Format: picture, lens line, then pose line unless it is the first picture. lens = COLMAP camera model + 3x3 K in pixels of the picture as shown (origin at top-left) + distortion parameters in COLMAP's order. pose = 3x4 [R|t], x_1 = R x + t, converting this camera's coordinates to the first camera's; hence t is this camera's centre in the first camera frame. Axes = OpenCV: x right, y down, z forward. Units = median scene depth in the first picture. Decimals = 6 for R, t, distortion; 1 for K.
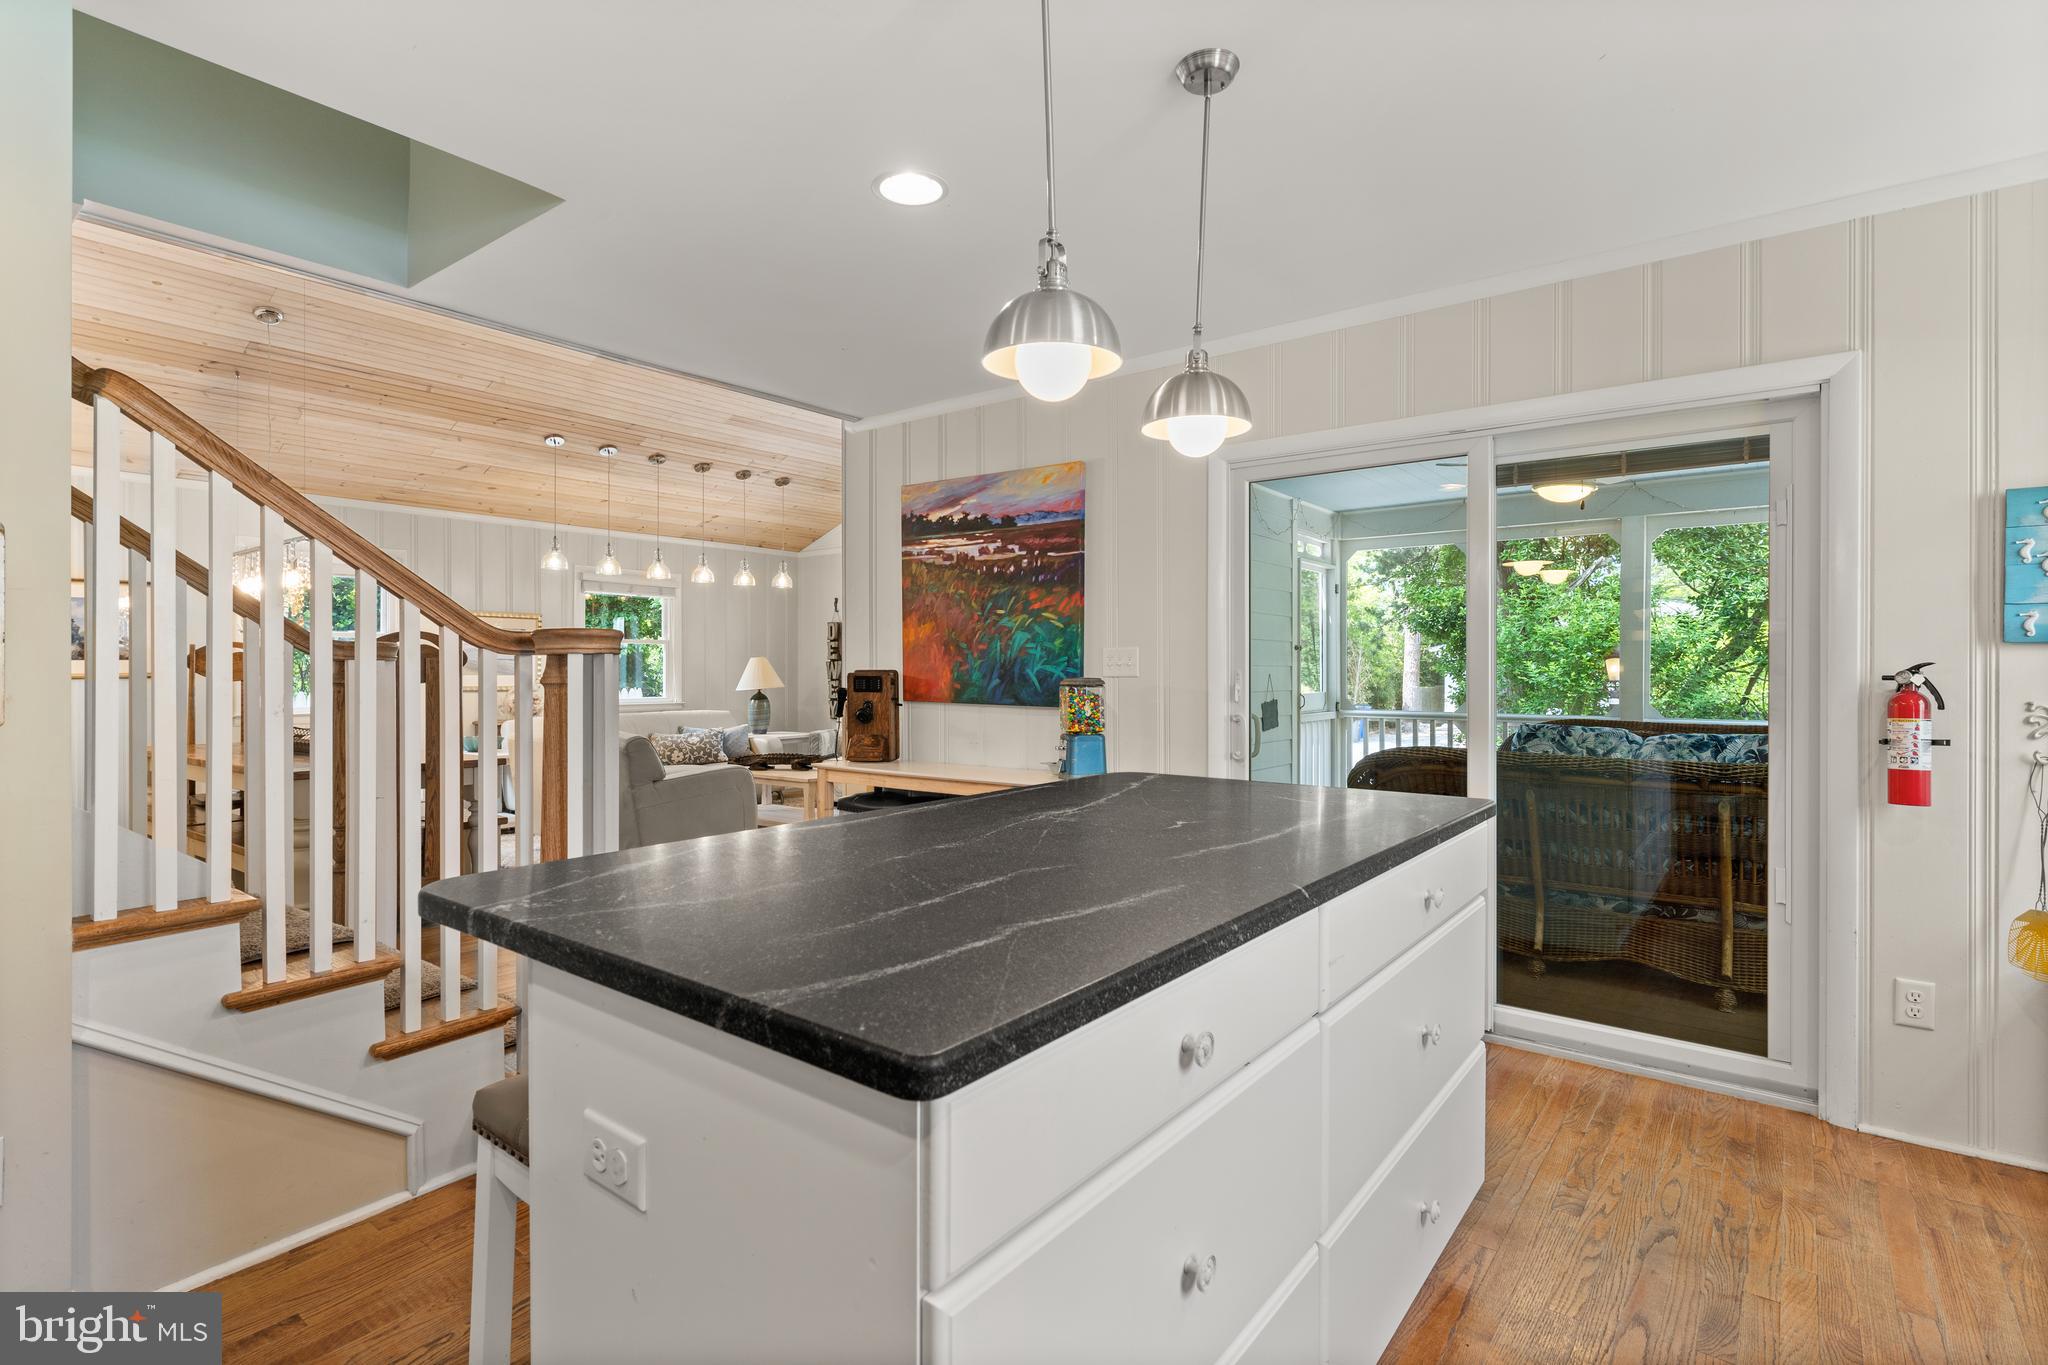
lens RADIAL K [[996.1, 0, 1017.8], [0, 996.1, 669.6], [0, 0, 1]] dist [0.003234, -0.001444]
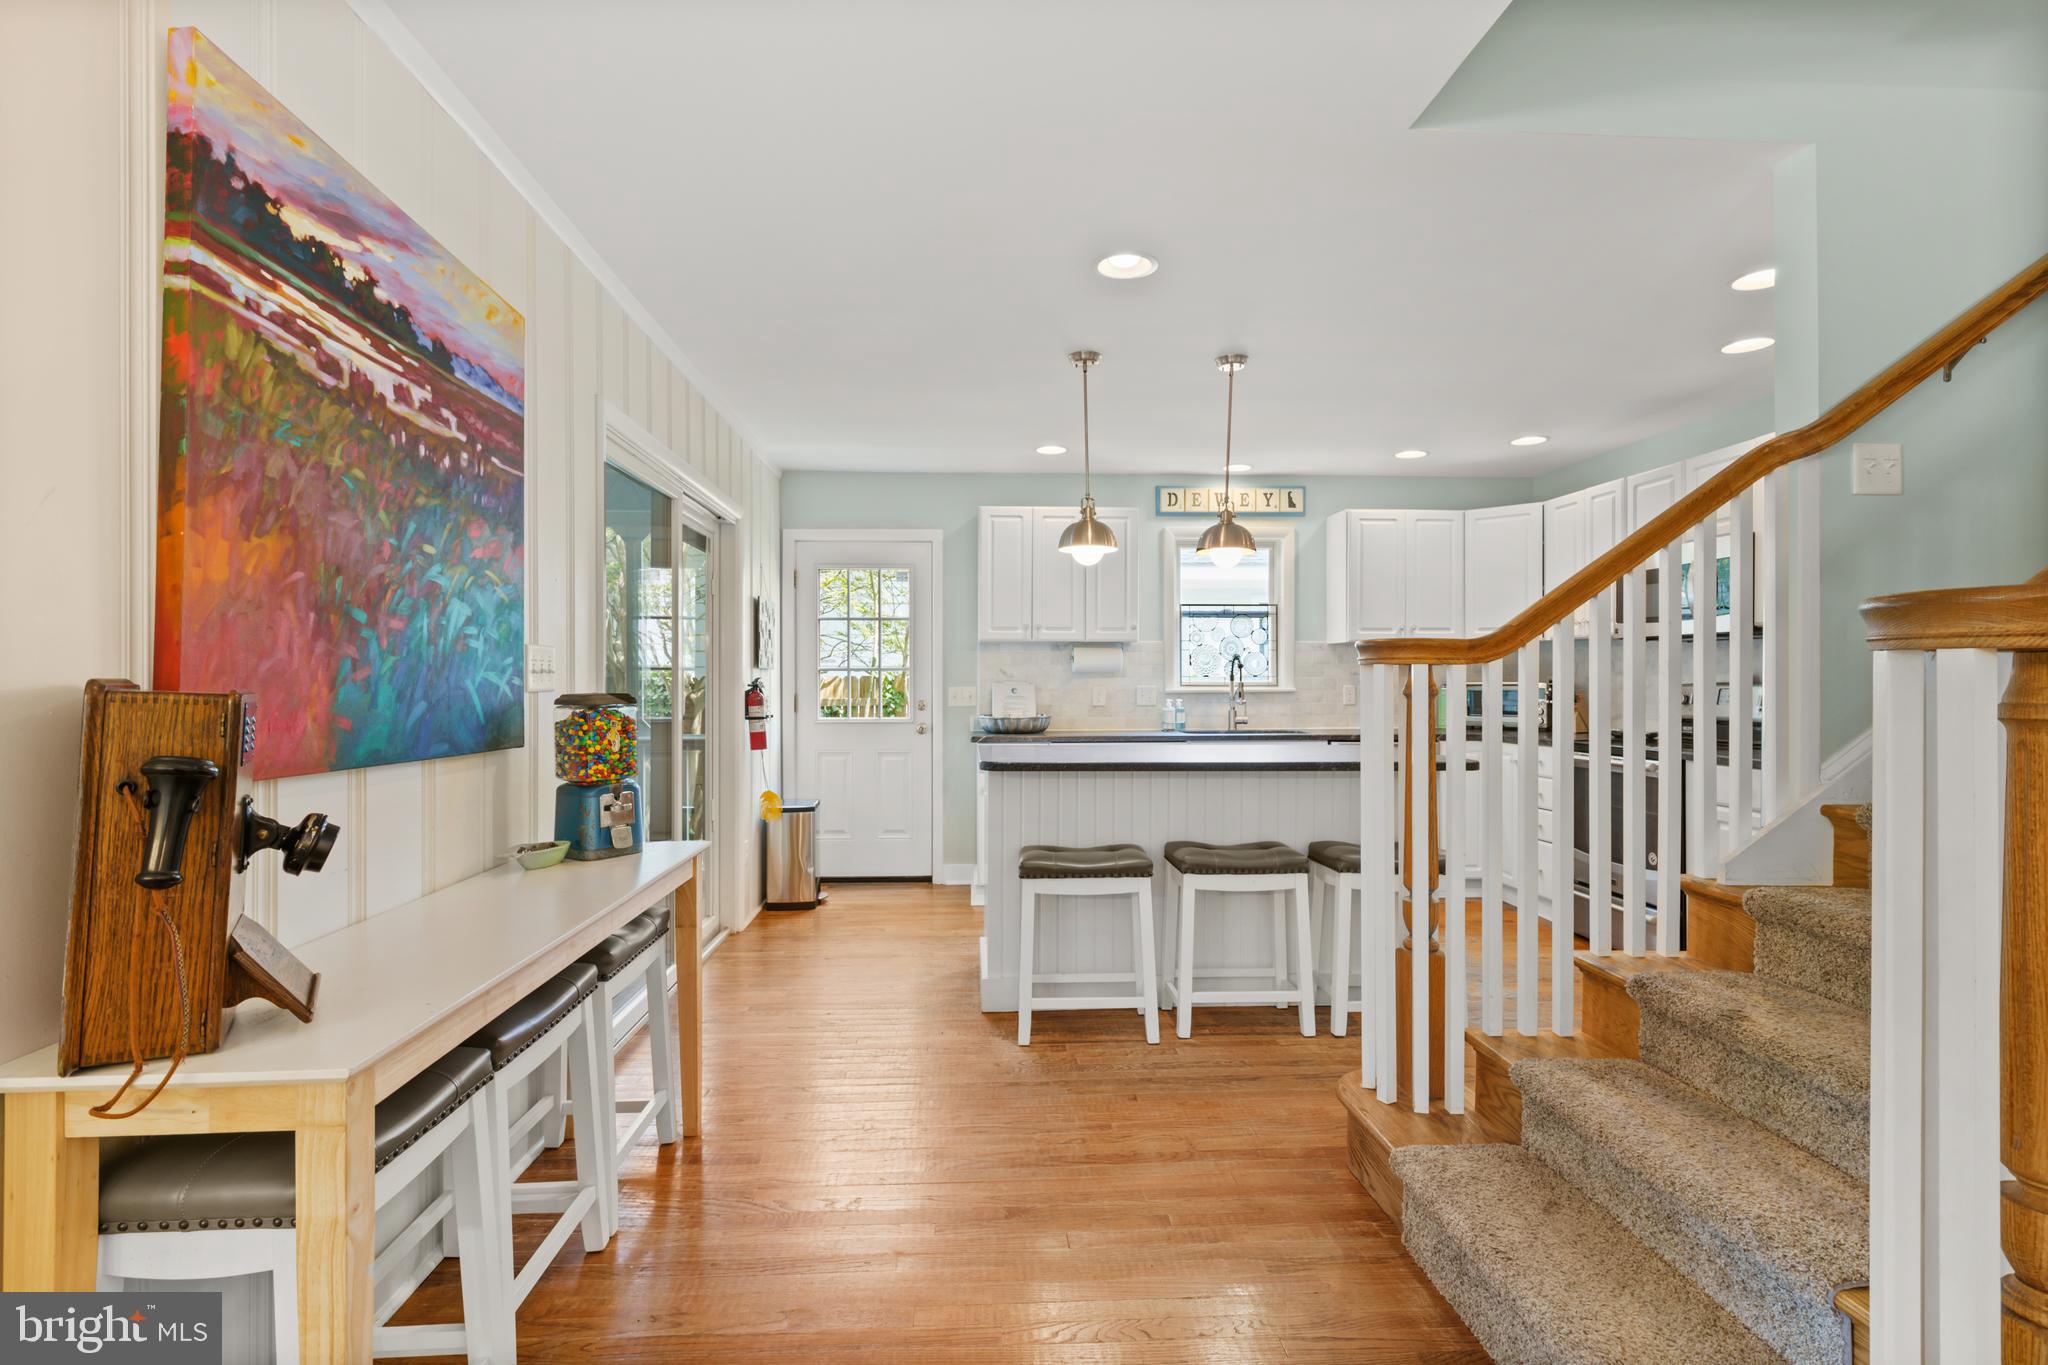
lens RADIAL K [[996.1, 0, 995.8], [0, 996.1, 678.5], [0, 0, 1]] dist [0.003234, -0.001444]
pose [[-0.641032, 0.003362, 0.767507, -0.292564], [0.001268, 0.999994, -0.003321, 0.000713], [-0.767513, -0.001156, -0.641033, 0.615078]]
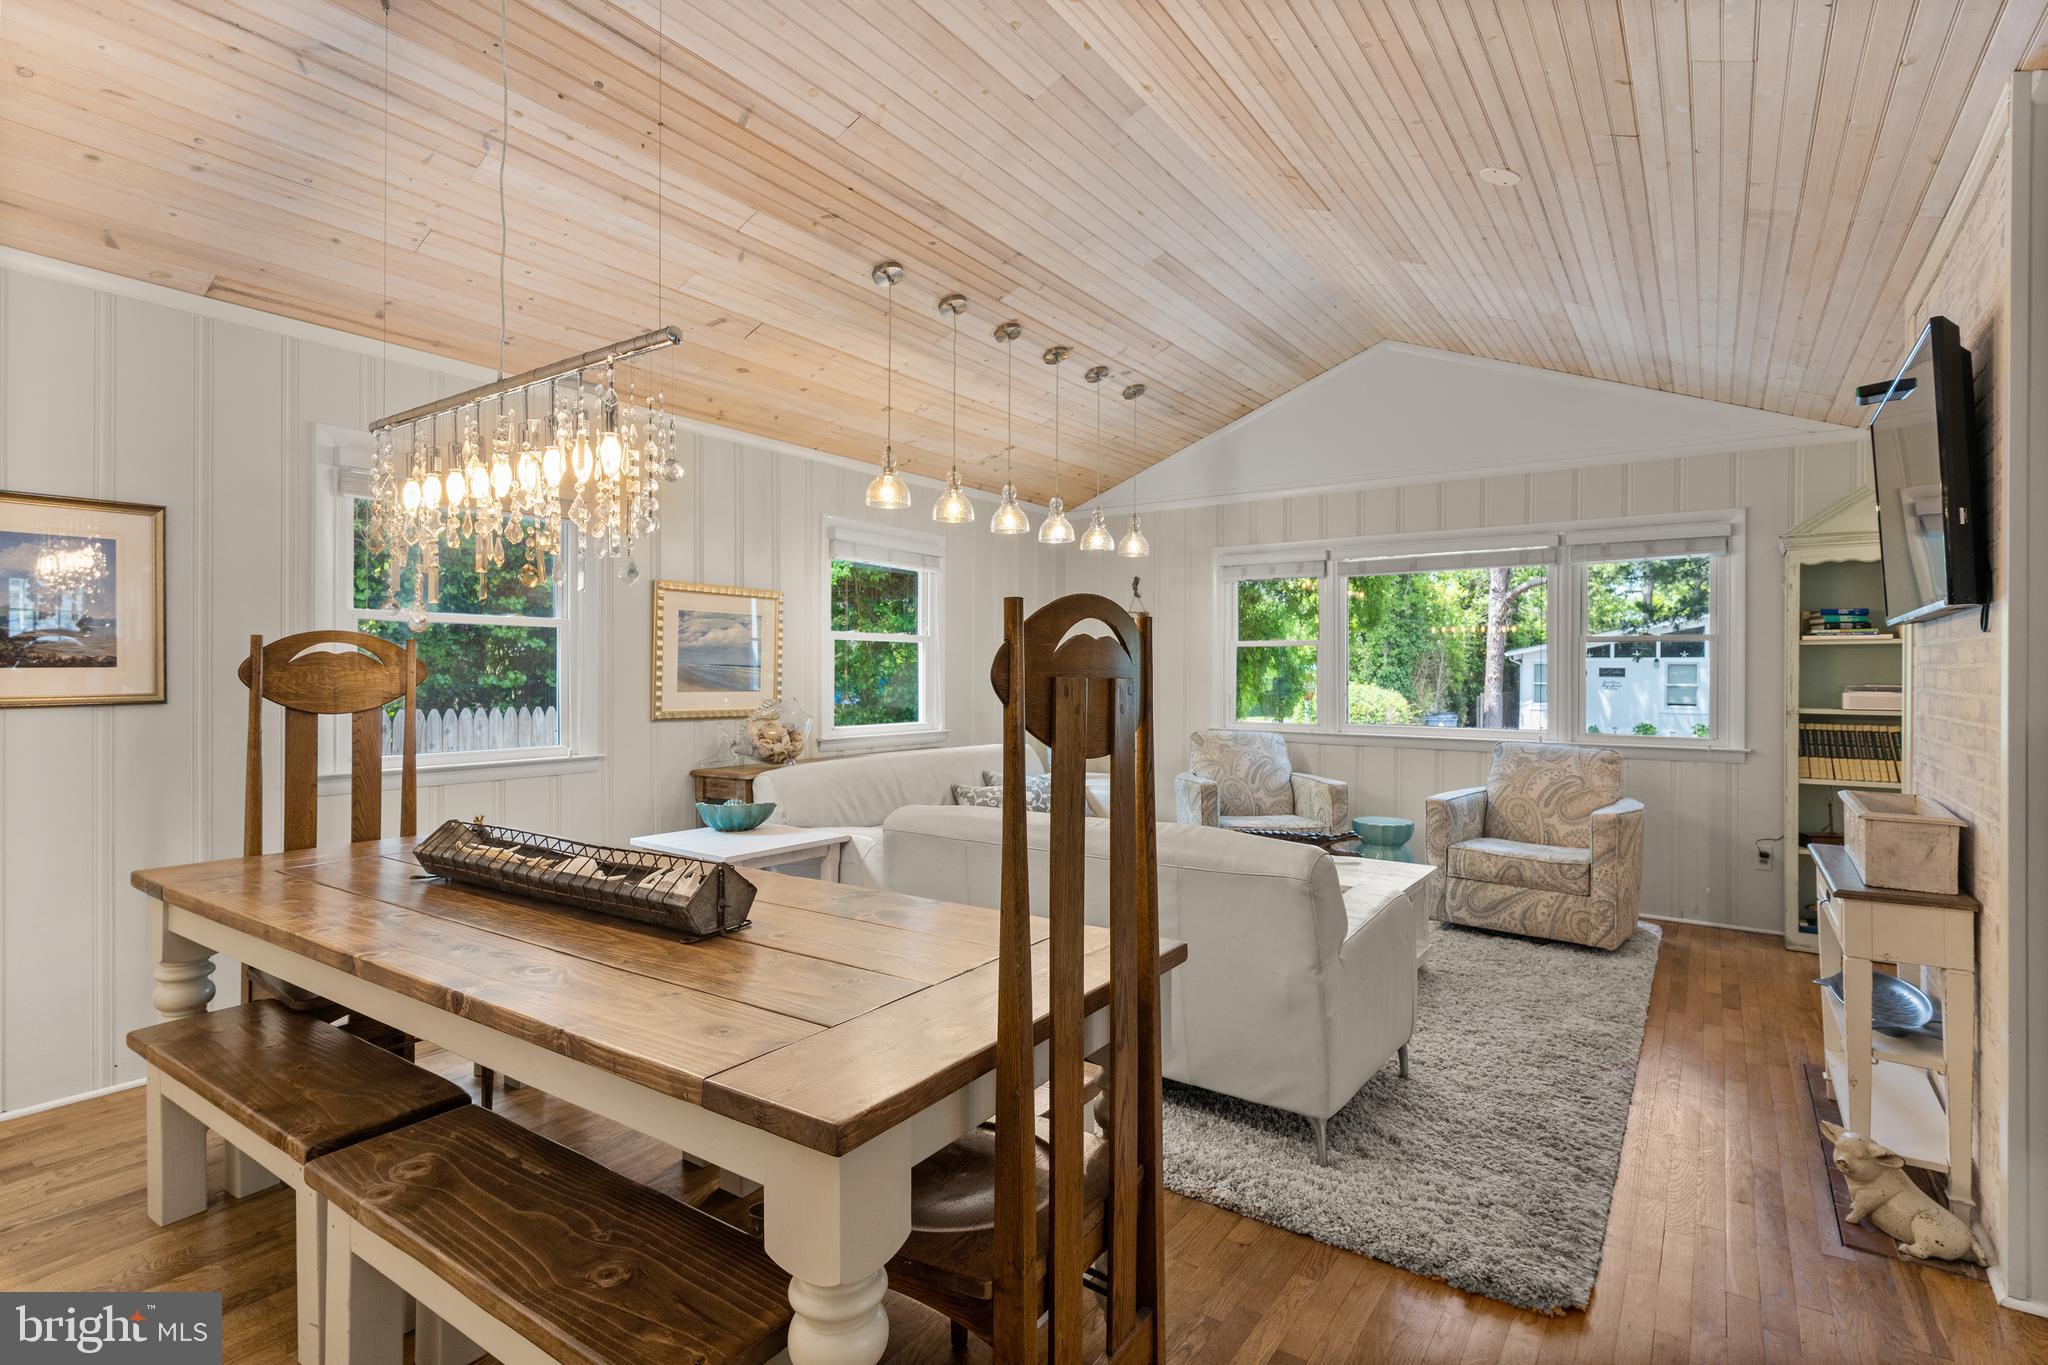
lens RADIAL K [[996.1, 0, 1007.1], [0, 996.1, 673.6], [0, 0, 1]] dist [0.003234, -0.001444]
pose [[0.999236, 0.006012, 0.038630, -0.386737], [-0.006167, 0.999973, 0.003879, -0.008956], [-0.038606, -0.004114, 0.999246, 0.406237]]
